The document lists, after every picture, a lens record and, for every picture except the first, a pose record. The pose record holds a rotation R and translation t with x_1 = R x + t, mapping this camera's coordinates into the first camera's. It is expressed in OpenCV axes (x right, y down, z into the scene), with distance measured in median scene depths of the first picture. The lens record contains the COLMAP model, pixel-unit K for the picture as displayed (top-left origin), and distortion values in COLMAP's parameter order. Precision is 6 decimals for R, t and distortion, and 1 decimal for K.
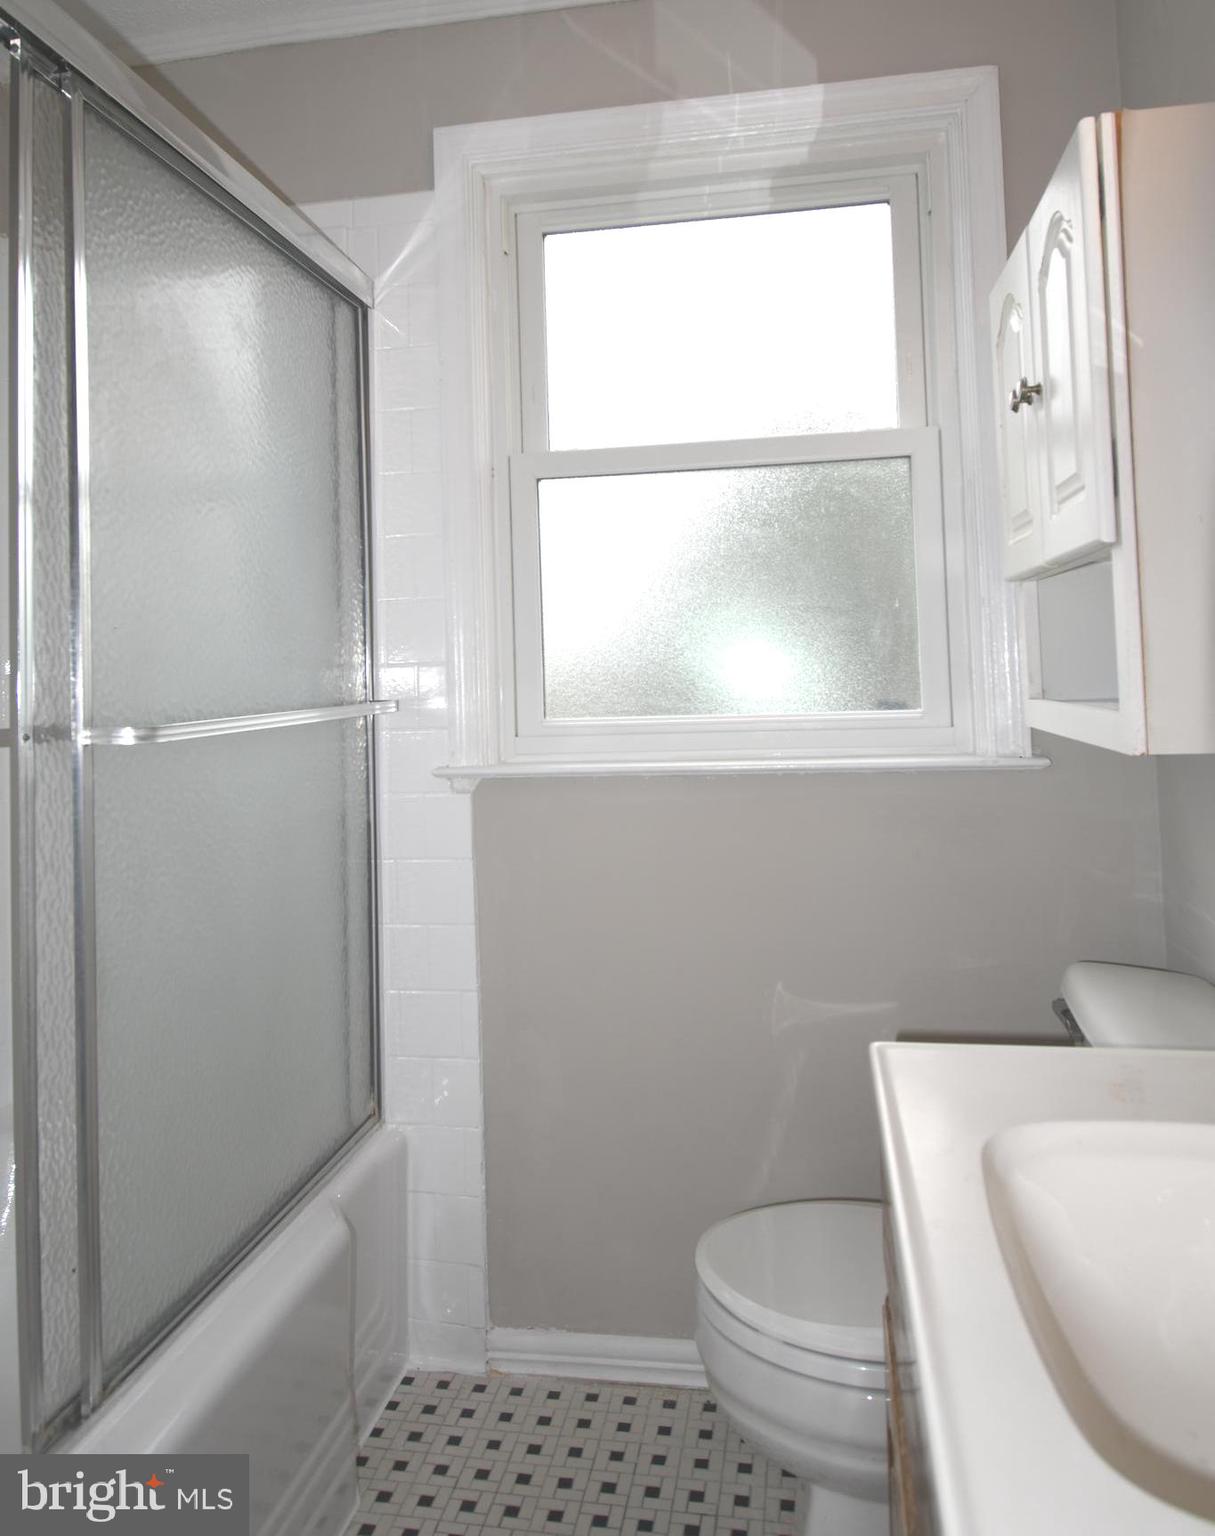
lens RADIAL K [[1064.2, 0, 608.3], [0, 1064.2, 629.9], [0, 0, 1]] dist [0.008268, -0.021650]
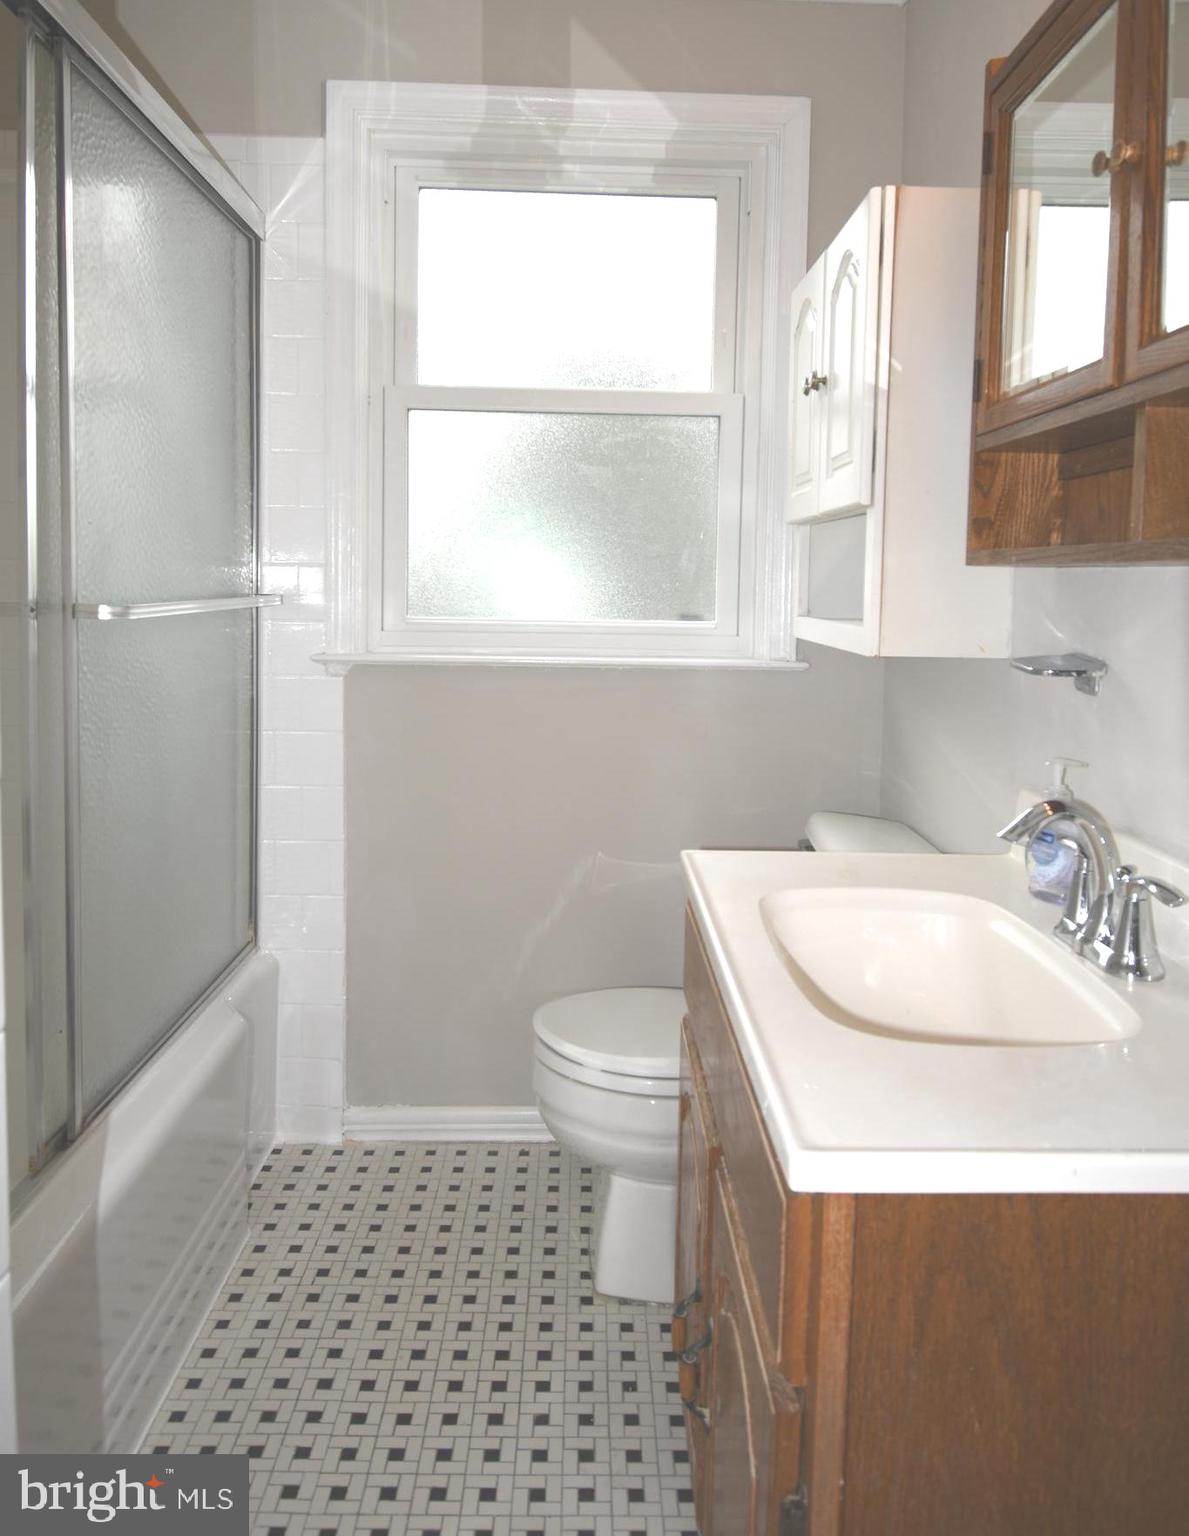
lens RADIAL K [[1022.0, 0, 597.1], [0, 1022.0, 643.2], [0, 0, 1]] dist [0.000934, -0.002125]
pose [[0.979964, 0.037351, 0.195643, -0.080580], [-0.056318, 0.994137, 0.092300, -0.003365], [-0.191048, -0.101469, 0.976322, -0.160346]]
